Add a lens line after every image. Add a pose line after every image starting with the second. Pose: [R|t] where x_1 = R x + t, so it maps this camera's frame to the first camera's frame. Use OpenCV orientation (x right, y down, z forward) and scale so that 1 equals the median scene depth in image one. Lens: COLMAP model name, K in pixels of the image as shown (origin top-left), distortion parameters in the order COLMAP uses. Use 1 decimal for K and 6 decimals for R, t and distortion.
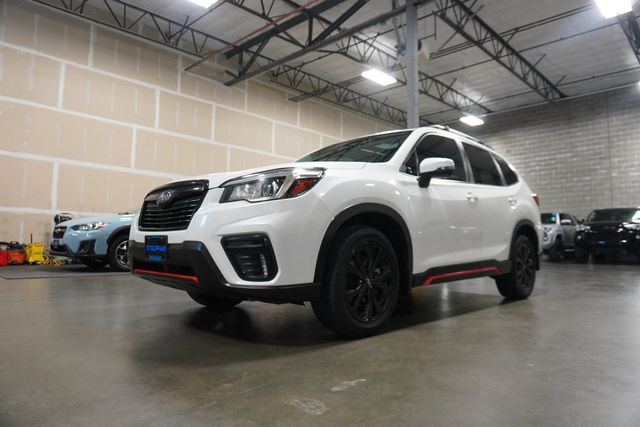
lens RADIAL K [[414.9, 0, 323.1], [0, 414.9, 211.6], [0, 0, 1]] dist [-0.027446, -0.000215]
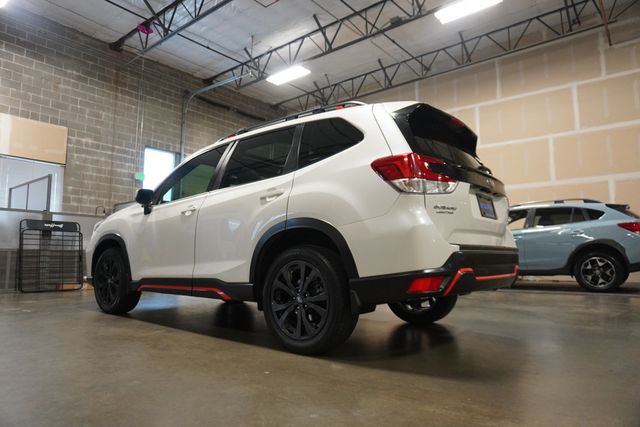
lens RADIAL K [[417.5, 0, 316.0], [0, 417.5, 197.7], [0, 0, 1]] dist [0.003974, 0.002597]
pose [[0.065092, -0.147892, -0.986859, 0.451695], [0.069524, 0.987225, -0.143361, 0.032415], [0.995454, -0.059279, 0.074542, 0.407574]]
